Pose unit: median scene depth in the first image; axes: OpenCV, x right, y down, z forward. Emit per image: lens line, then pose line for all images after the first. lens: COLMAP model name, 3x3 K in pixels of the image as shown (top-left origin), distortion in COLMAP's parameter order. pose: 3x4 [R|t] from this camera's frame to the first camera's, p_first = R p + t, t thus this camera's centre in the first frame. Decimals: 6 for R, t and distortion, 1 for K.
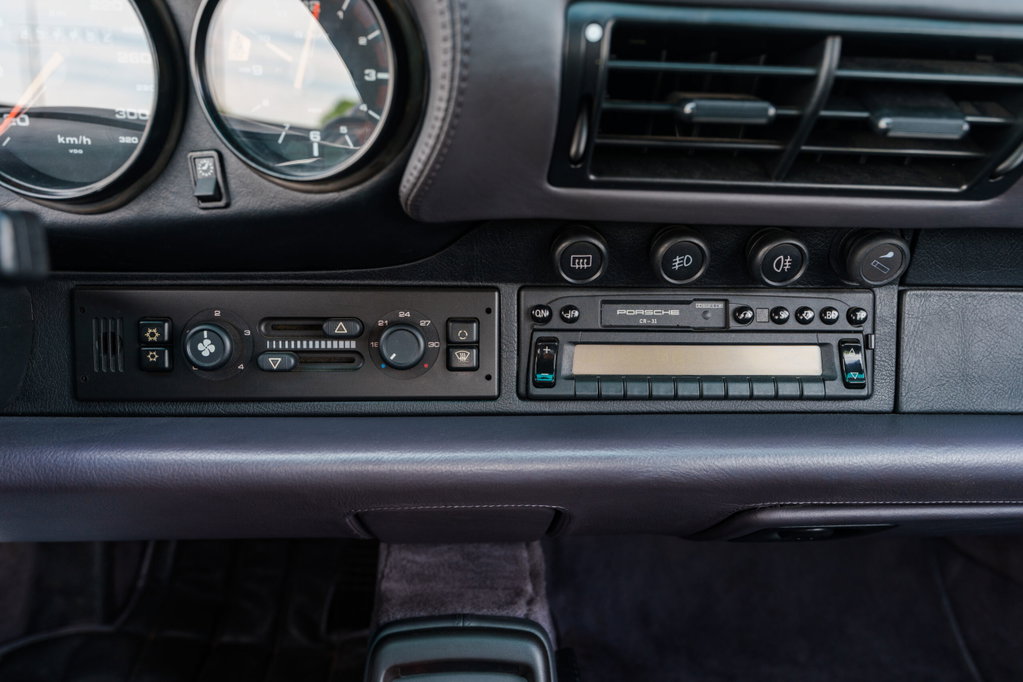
lens RADIAL K [[702.8, 0, 511.5], [0, 702.8, 341.0], [0, 0, 1]] dist [-0.008101, -0.004225]
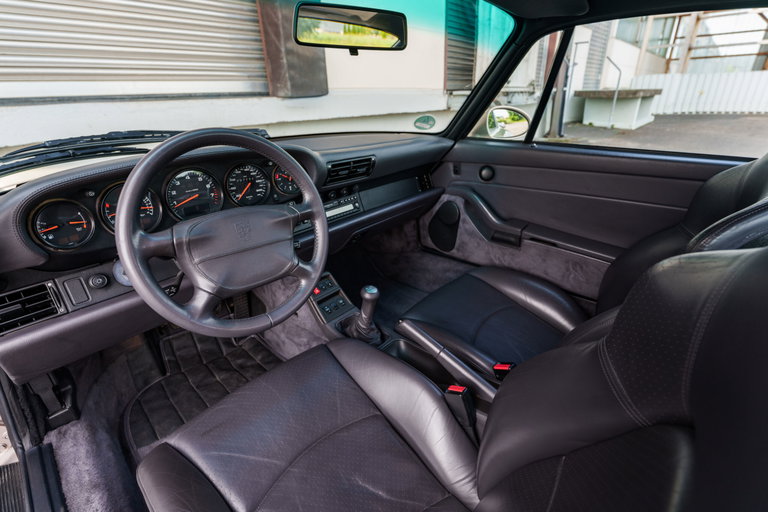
lens RADIAL K [[345.5, 0, 384.0], [0, 345.5, 256.0], [0, 0, 1]] dist [0.000797, 0.000061]
pose [[0.681609, -0.337051, 0.649466, -1.616876], [0.330037, 0.933791, 0.138235, 0.115781], [-0.653058, 0.120126, 0.747720, -1.520859]]
